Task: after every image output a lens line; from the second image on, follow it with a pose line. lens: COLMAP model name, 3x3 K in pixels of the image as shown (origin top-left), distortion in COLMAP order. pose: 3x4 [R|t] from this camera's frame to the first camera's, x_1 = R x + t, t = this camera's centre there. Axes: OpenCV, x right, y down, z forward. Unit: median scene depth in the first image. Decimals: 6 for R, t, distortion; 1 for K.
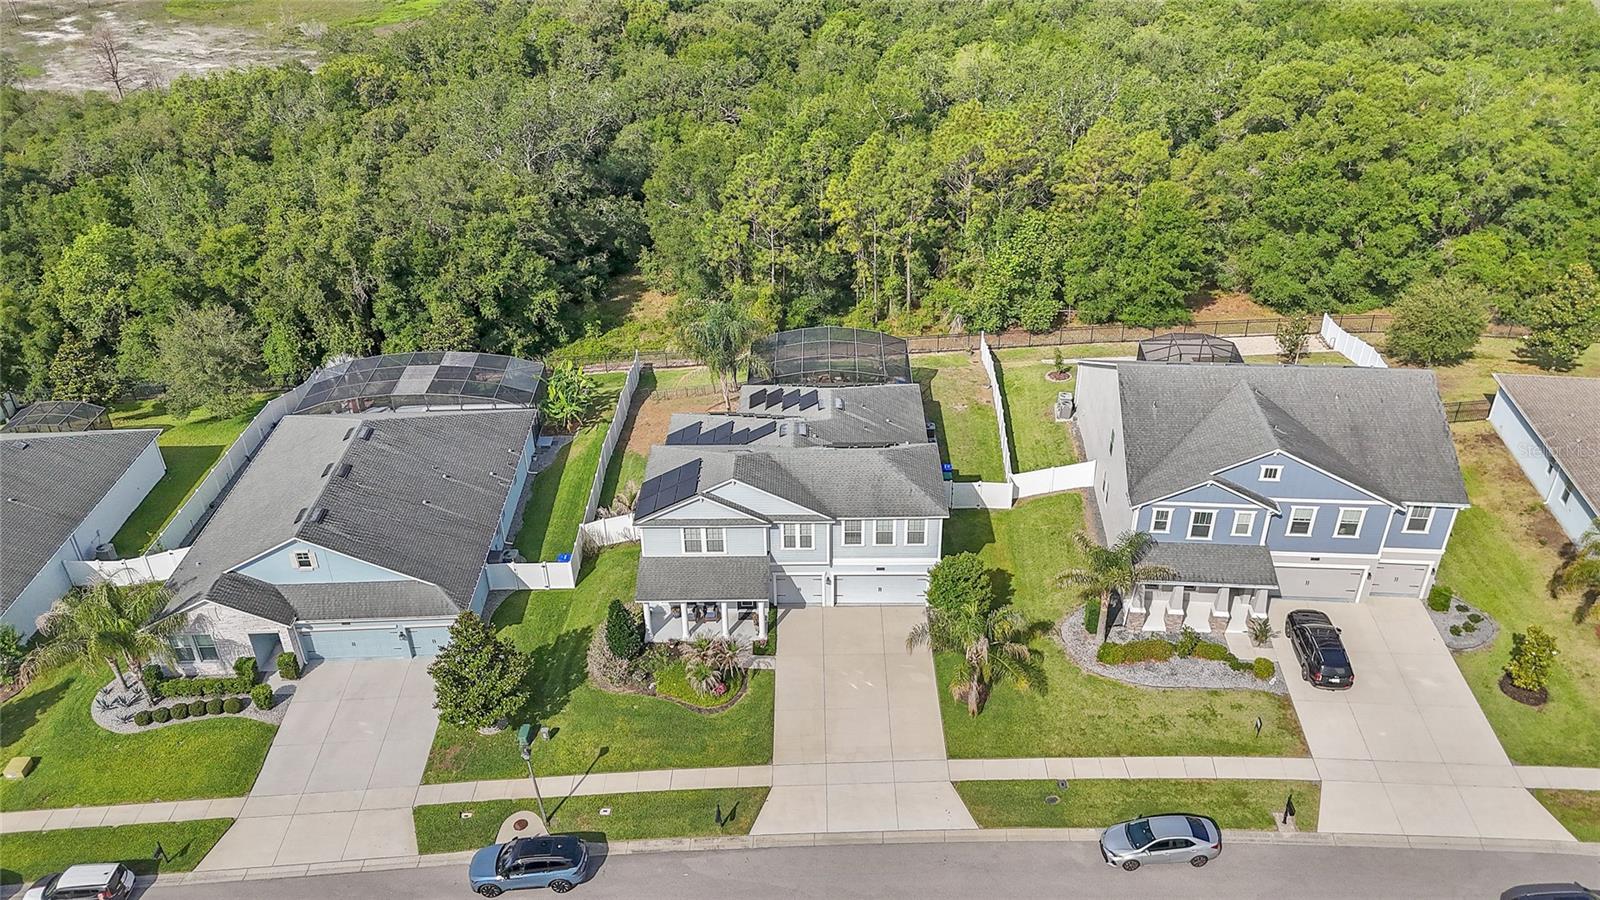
lens RADIAL K [[1175.3, 0, 800.2], [0, 1175.3, 450.3], [0, 0, 1]] dist [0.080826, -0.076594]
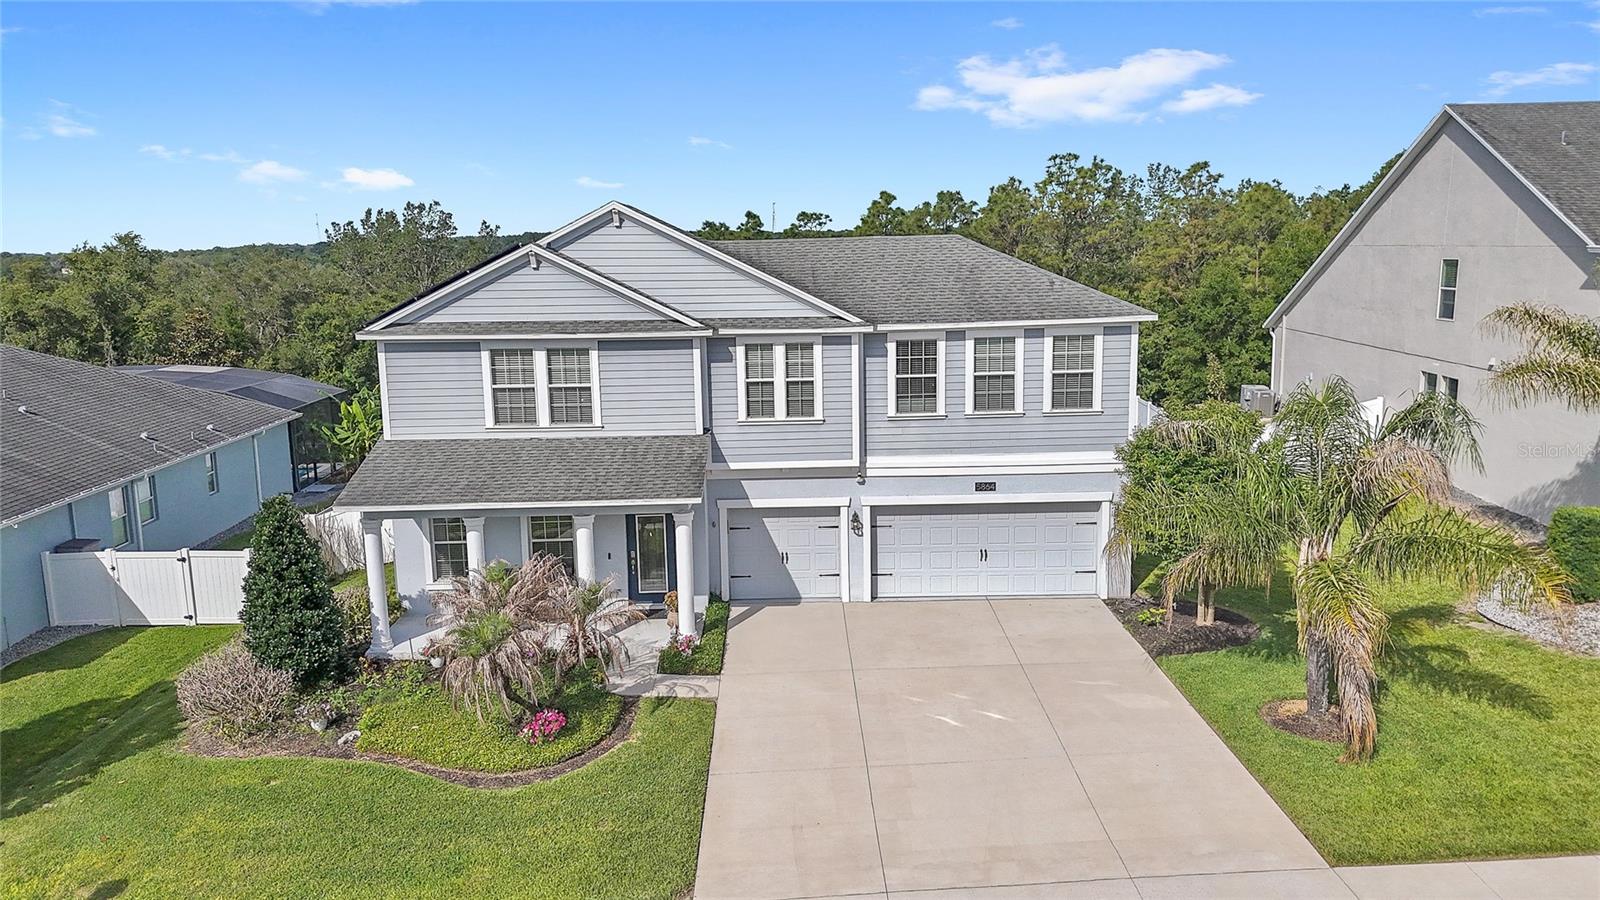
lens RADIAL K [[1175.3, 0, 801.7], [0, 1175.3, 454.5], [0, 0, 1]] dist [0.080826, -0.076594]
pose [[0.999822, -0.006745, 0.017599, -0.001721], [0.012678, 0.931604, -0.363254, 0.242619], [-0.013945, 0.363412, 0.931524, 0.635114]]
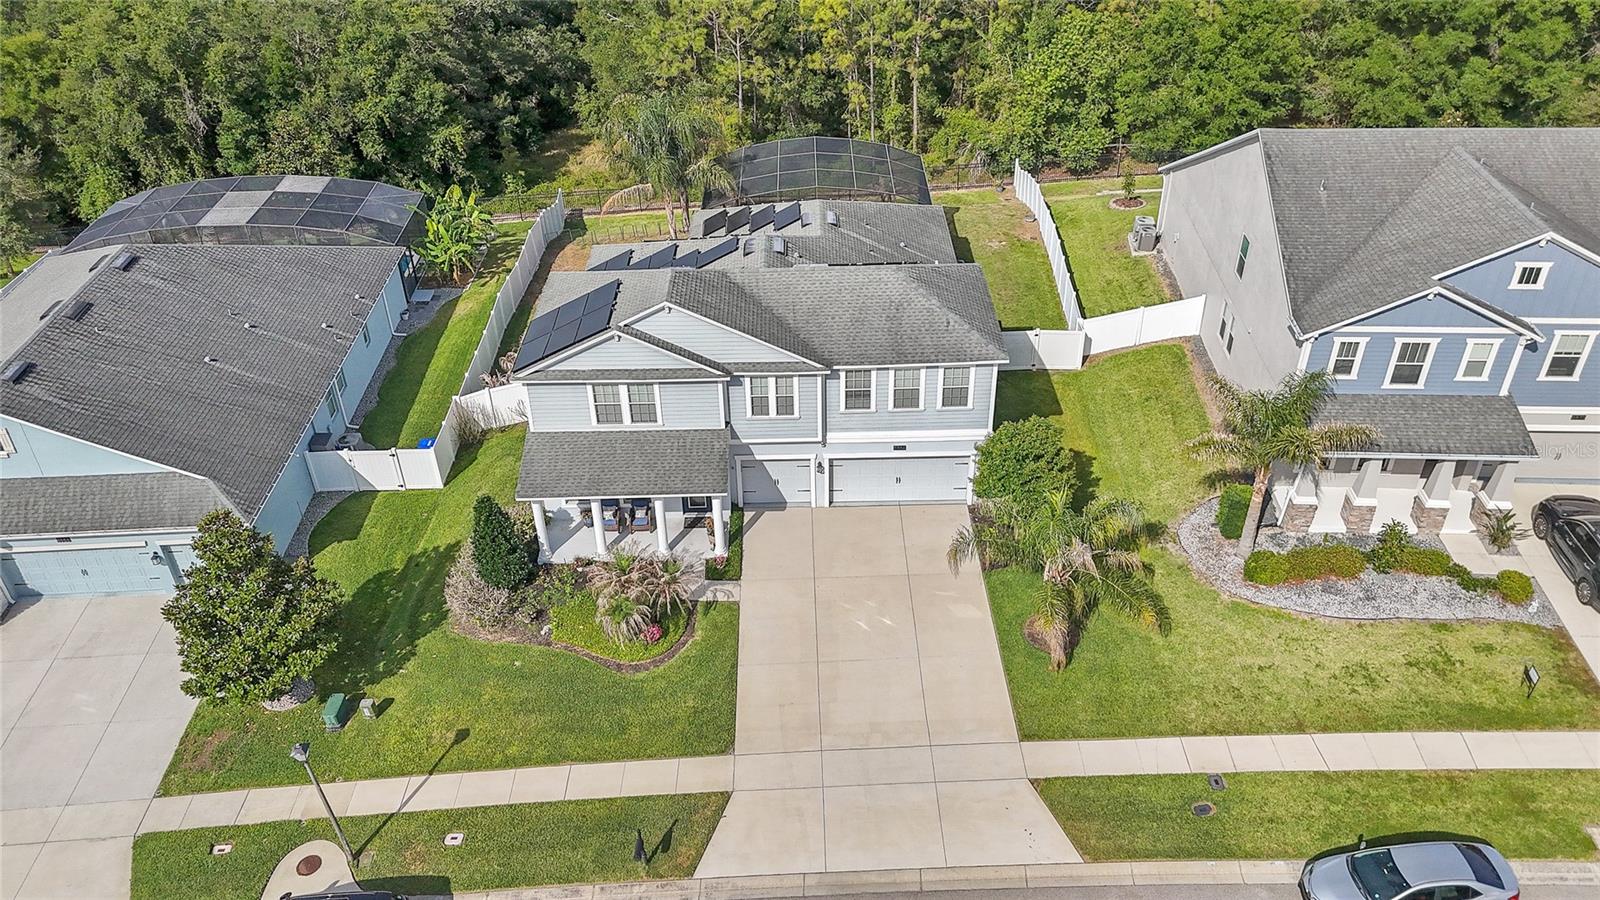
lens RADIAL K [[1175.3, 0, 800.8], [0, 1175.3, 453.1], [0, 0, 1]] dist [0.080826, -0.076594]
pose [[0.999815, -0.013410, 0.013809, 0.004419], [0.012639, 0.998433, 0.054511, 0.069345], [-0.014518, -0.054326, 0.998418, 0.356449]]
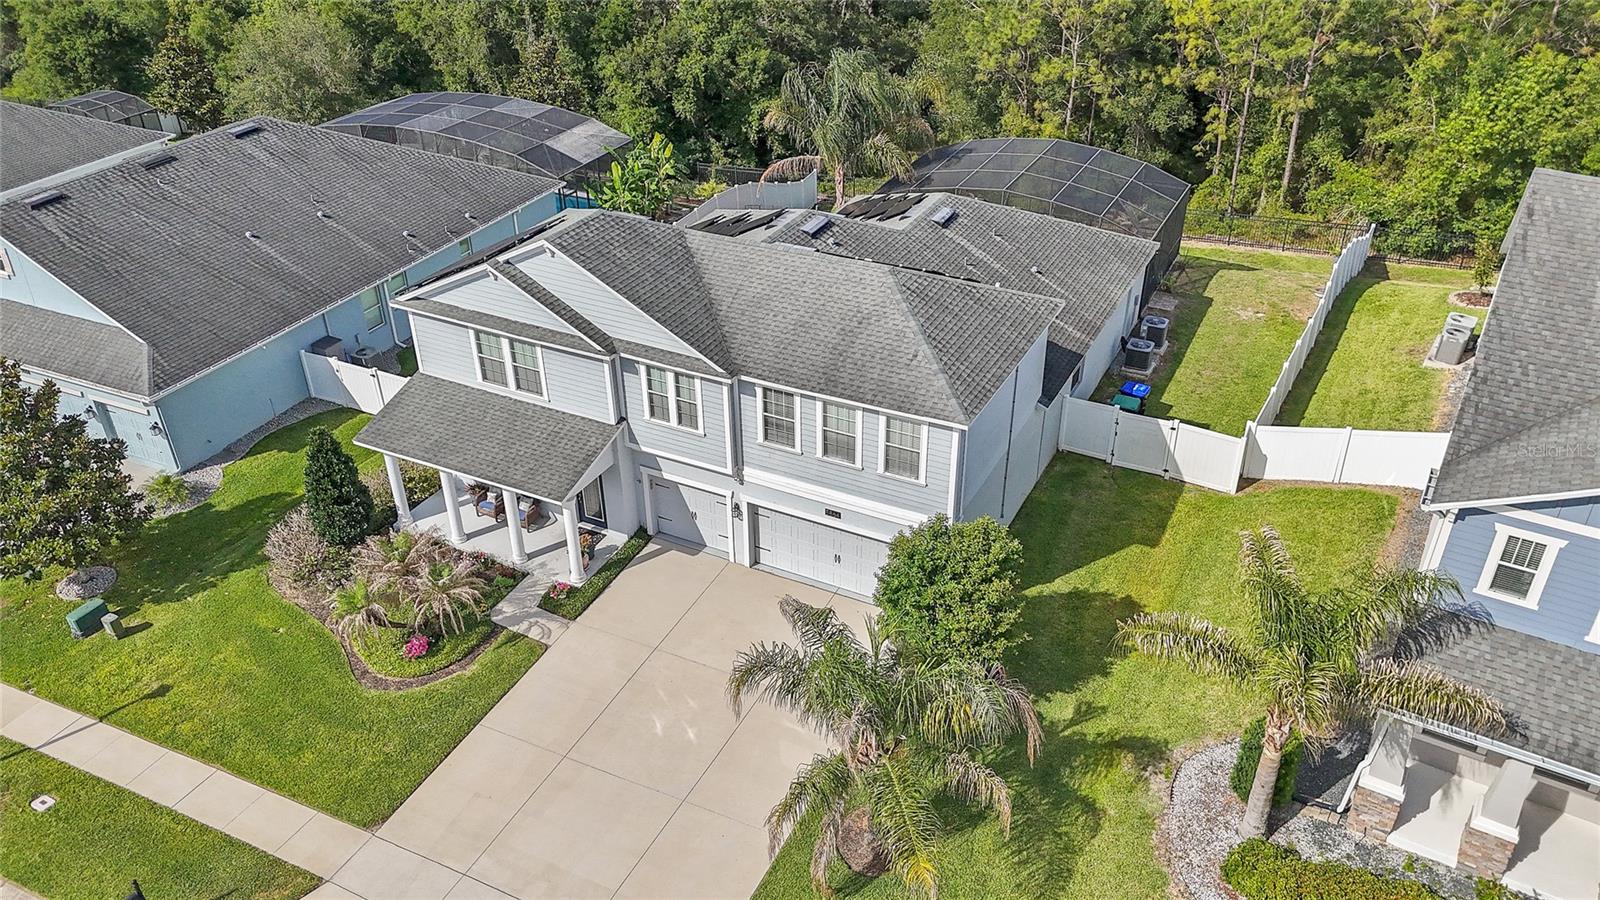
lens RADIAL K [[1175.3, 0, 800.9], [0, 1175.3, 453.4], [0, 0, 1]] dist [0.080826, -0.076594]
pose [[0.895113, 0.240162, -0.375627, 0.233379], [-0.234196, 0.970196, 0.062221, 0.052678], [0.379375, 0.032276, 0.924680, 0.573187]]
